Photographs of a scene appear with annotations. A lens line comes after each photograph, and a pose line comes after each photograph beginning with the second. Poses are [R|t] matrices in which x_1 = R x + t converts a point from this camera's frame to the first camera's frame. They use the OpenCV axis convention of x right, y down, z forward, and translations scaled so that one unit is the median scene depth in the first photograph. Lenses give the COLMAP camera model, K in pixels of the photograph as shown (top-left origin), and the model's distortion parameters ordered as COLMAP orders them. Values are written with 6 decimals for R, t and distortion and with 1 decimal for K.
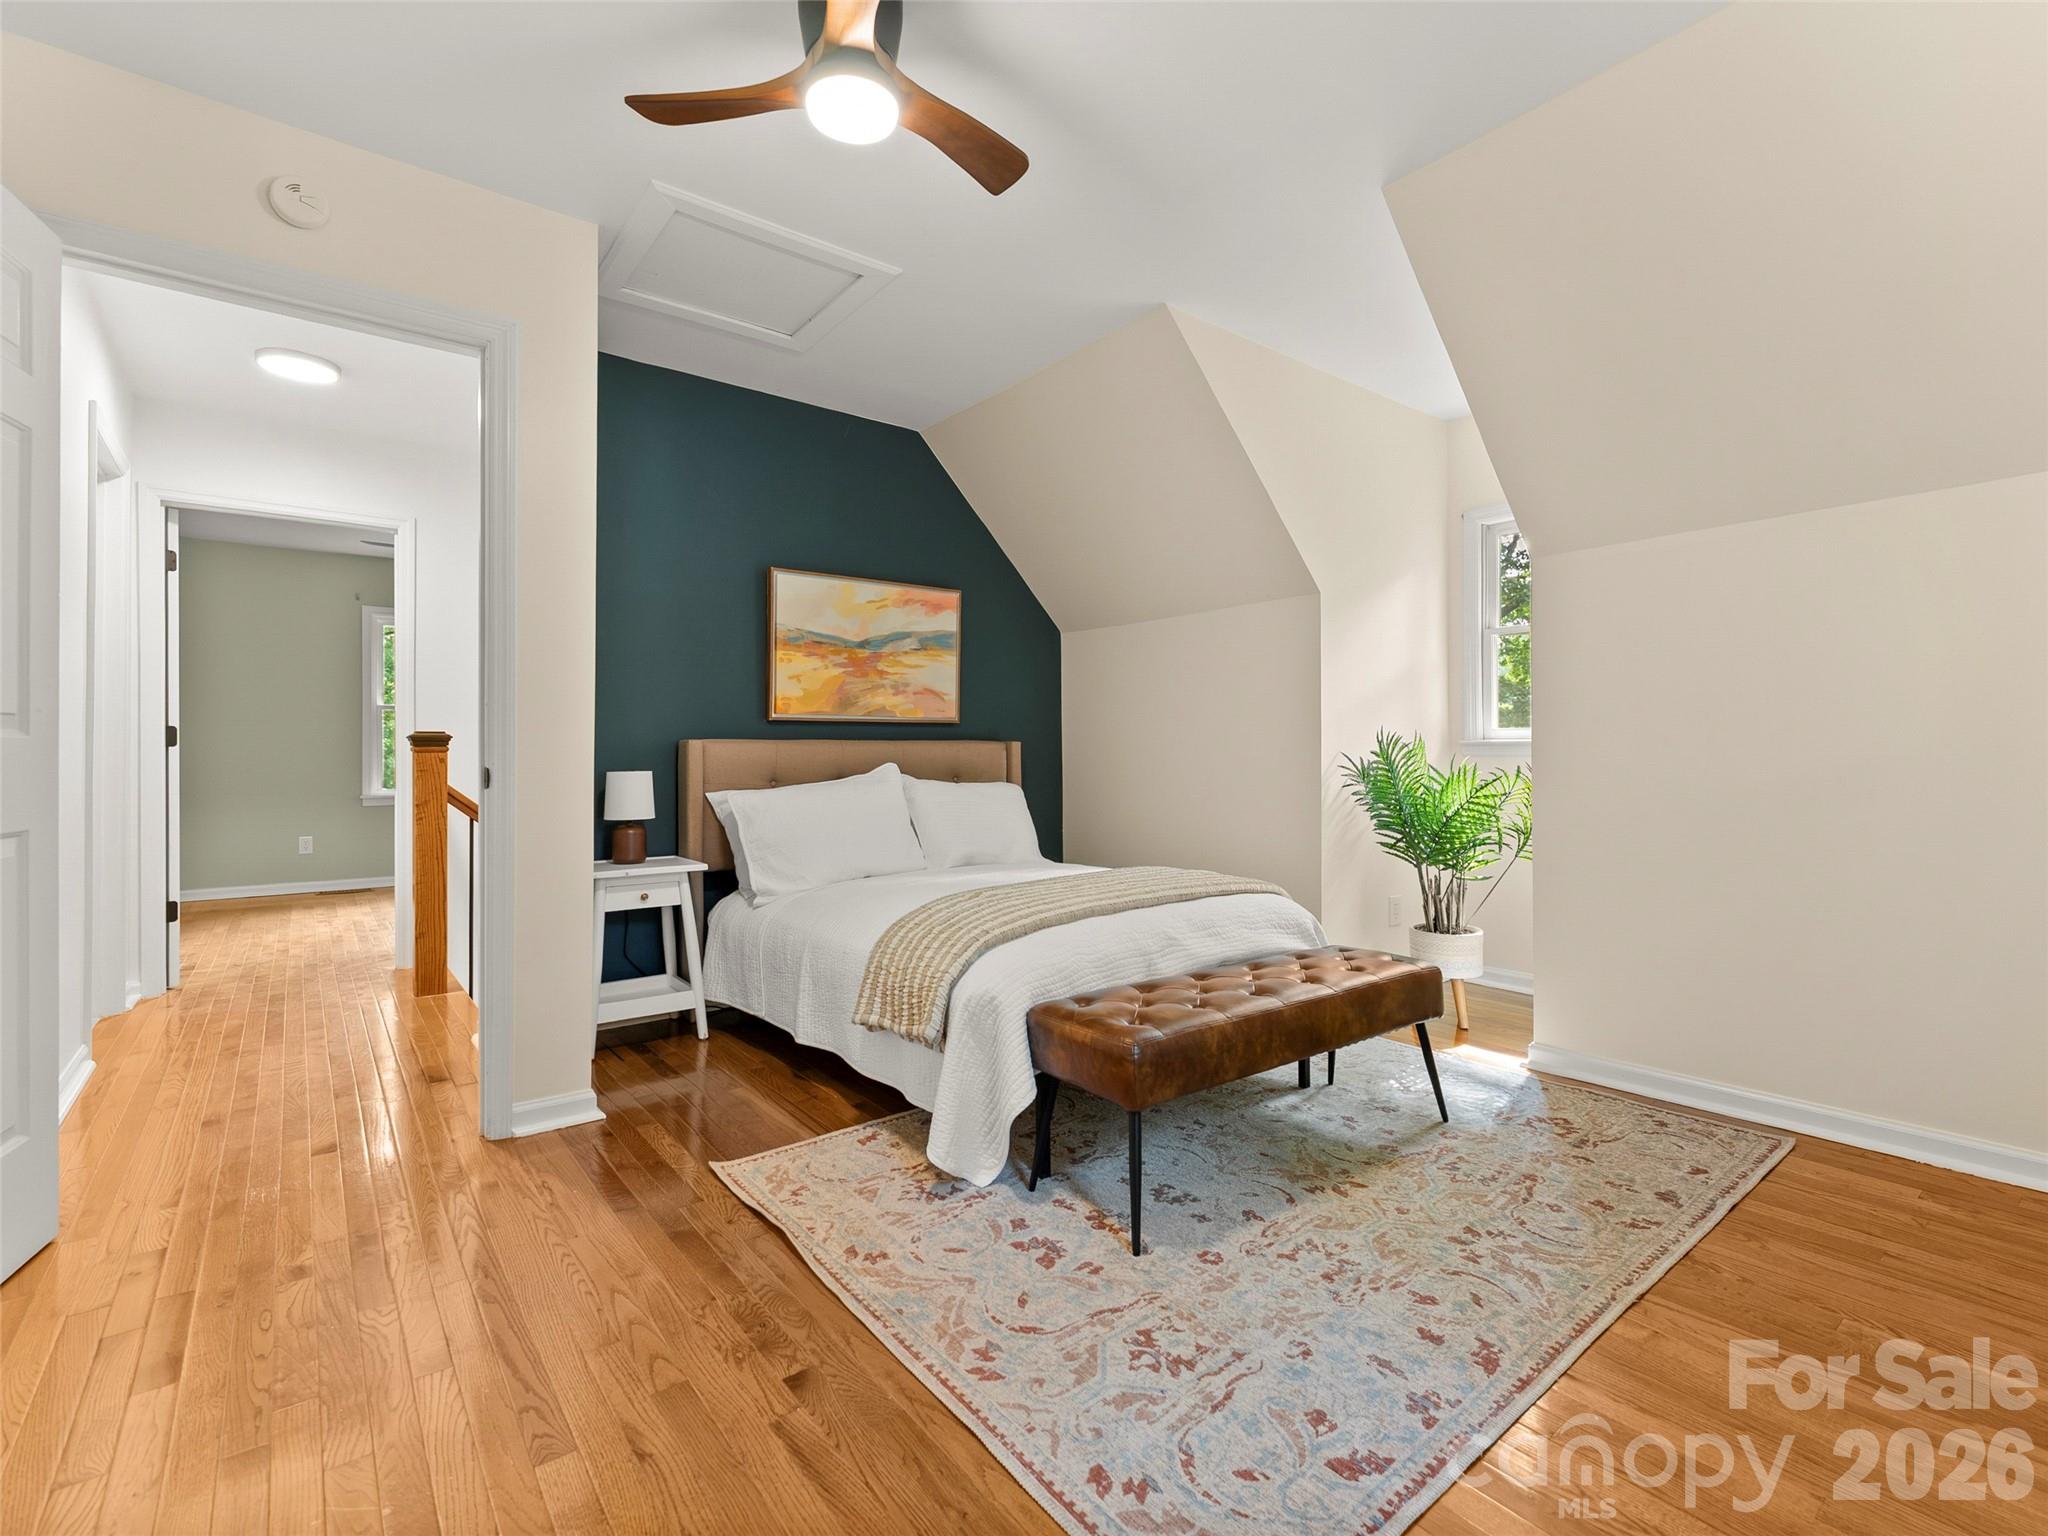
lens RADIAL K [[954.5, 0, 1045.4], [0, 954.5, 754.9], [0, 0, 1]] dist [-0.000412, -0.000019]
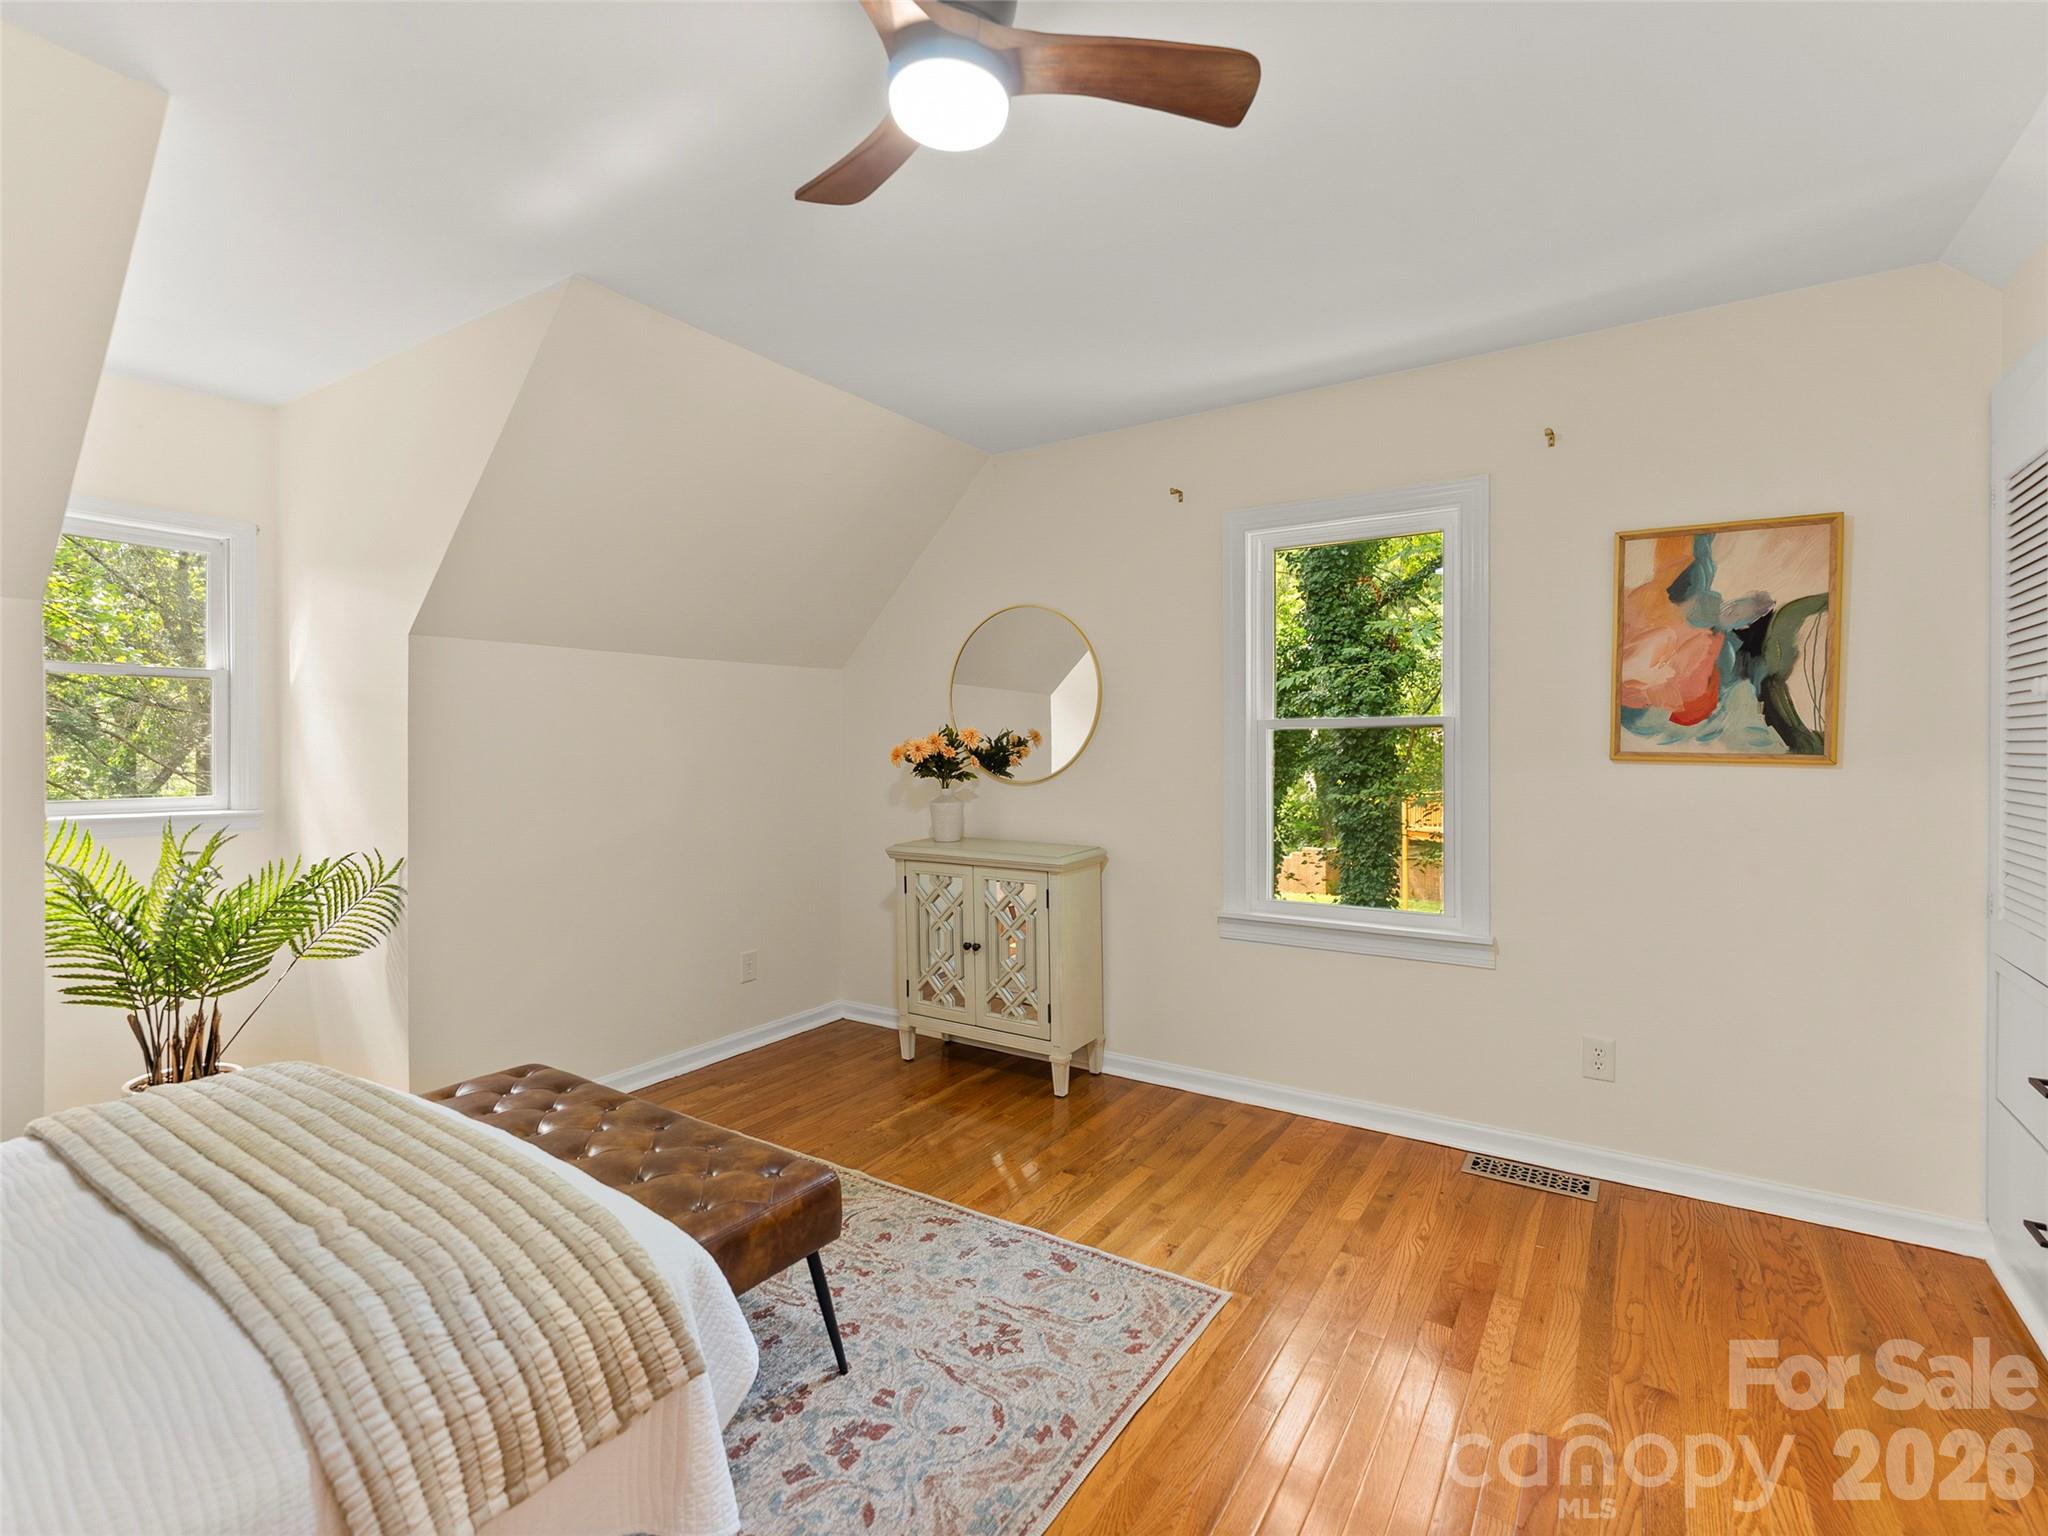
lens RADIAL K [[923.4, 0, 1032.5], [0, 923.4, 748.9], [0, 0, 1]] dist [-0.001199, -0.000141]
pose [[-0.317896, 0.005036, 0.948112, -1.084517], [-0.006362, 0.999952, -0.007444, -0.168435], [-0.948104, -0.008398, -0.317848, 1.353043]]
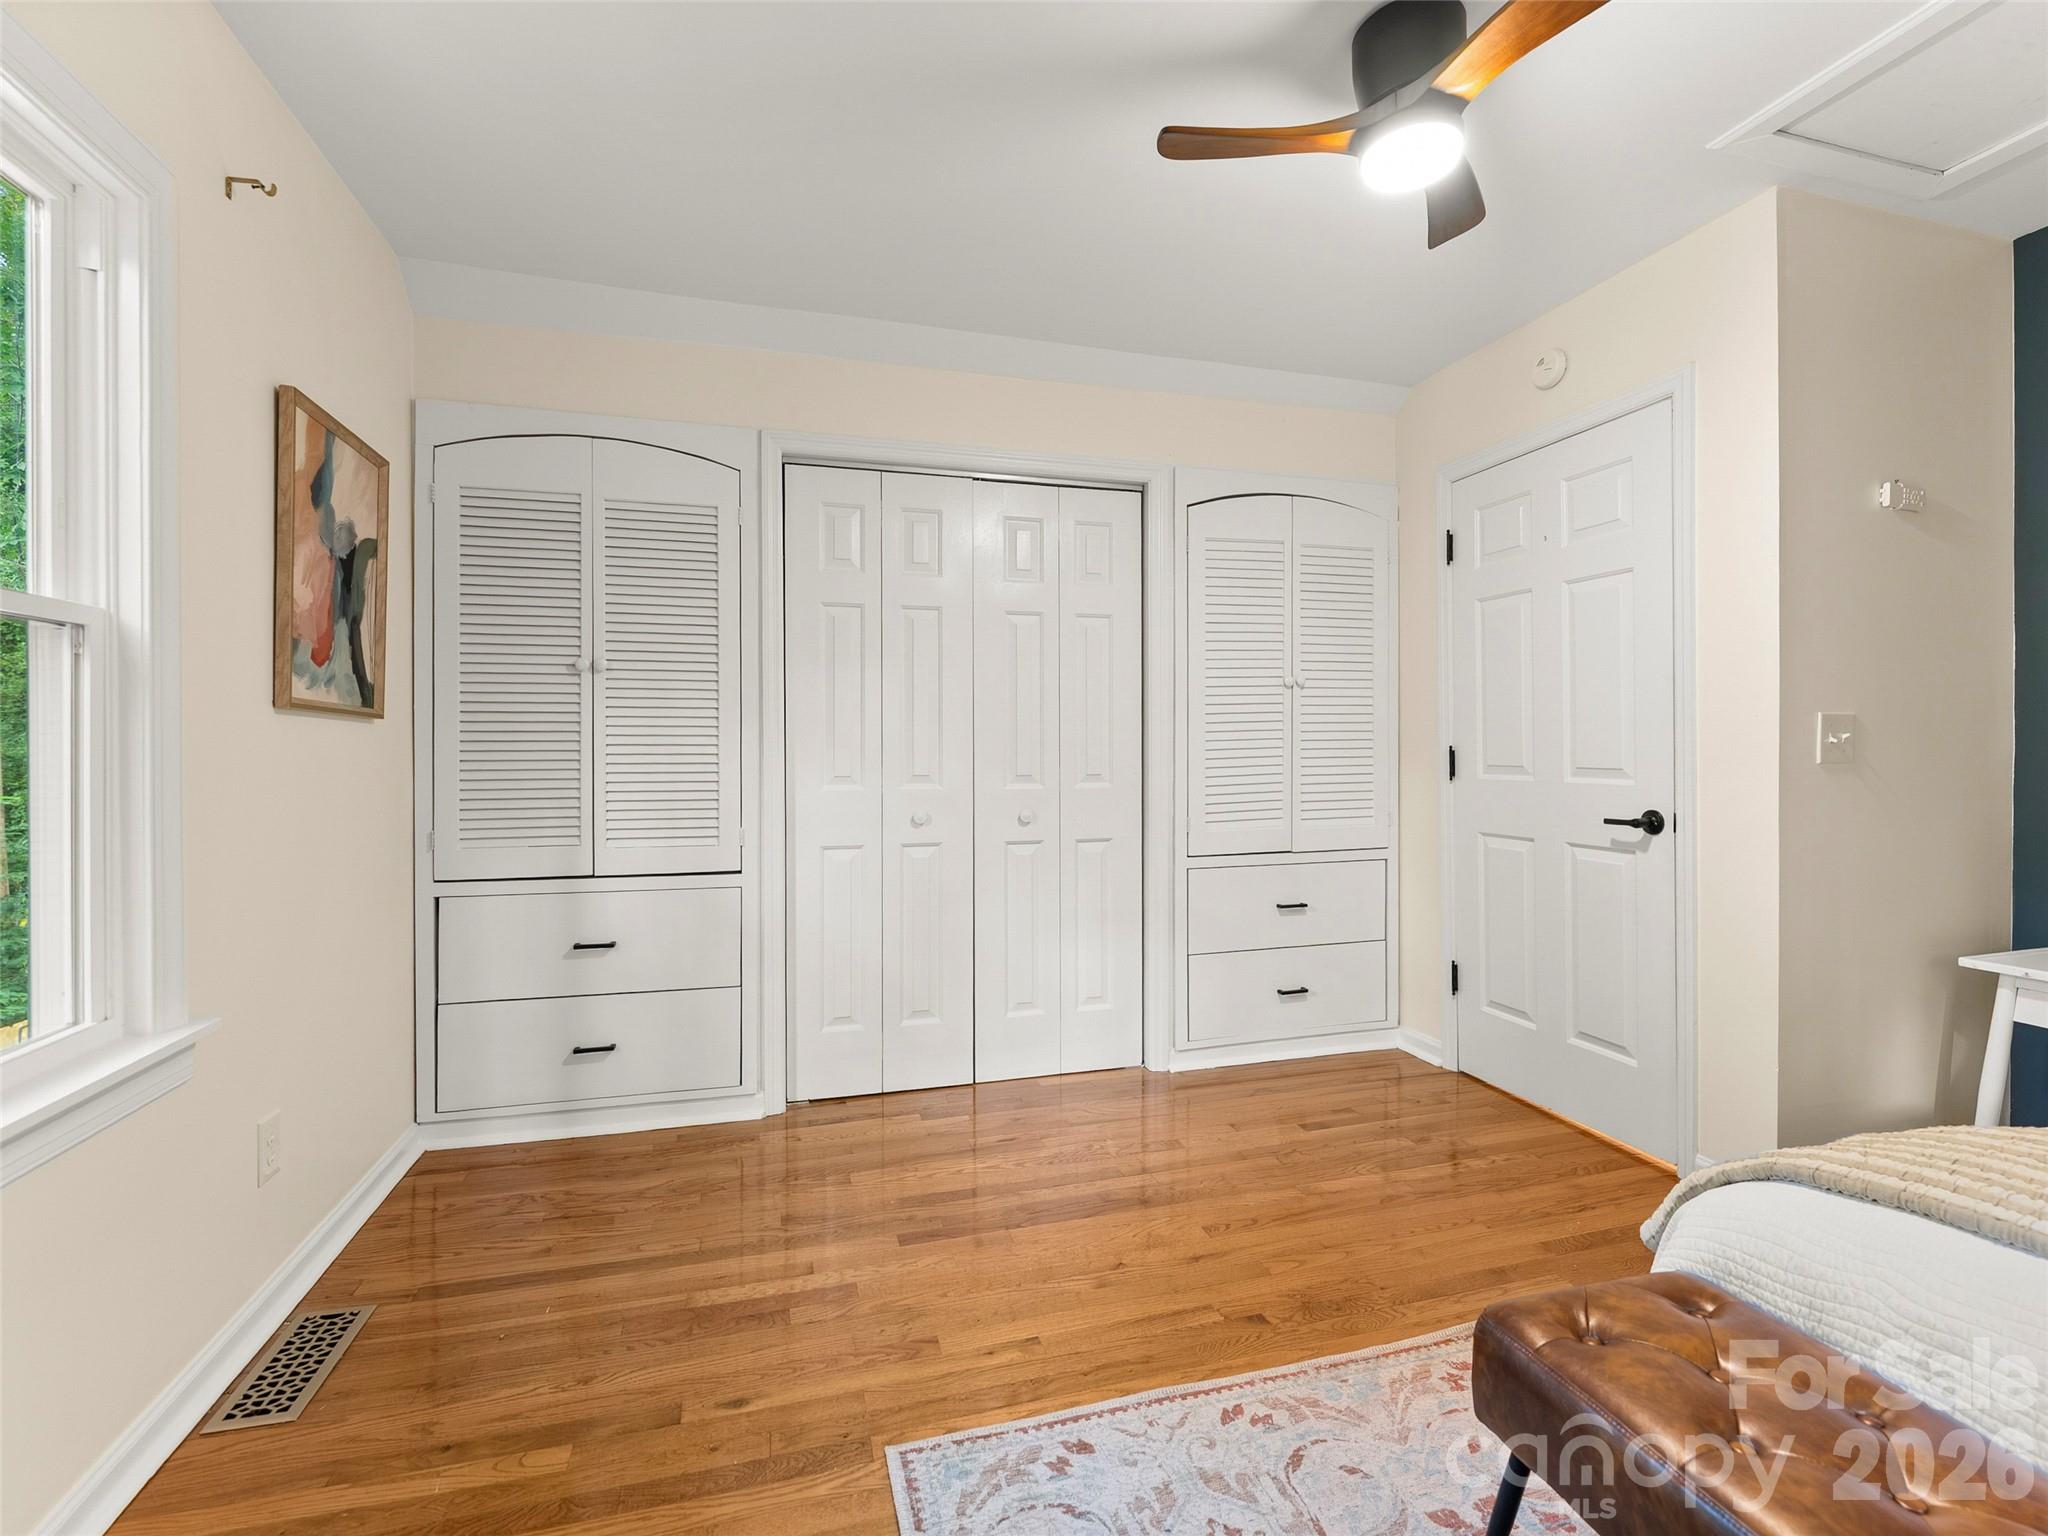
lens RADIAL K [[923.4, 0, 1032.5], [0, 923.4, 748.9], [0, 0, 1]] dist [-0.001199, -0.000141]
pose [[-0.384650, 0.006588, -0.923039, 0.952786], [0.006385, 0.999970, 0.004477, -0.112120], [0.923040, -0.004171, -0.384681, 1.151116]]
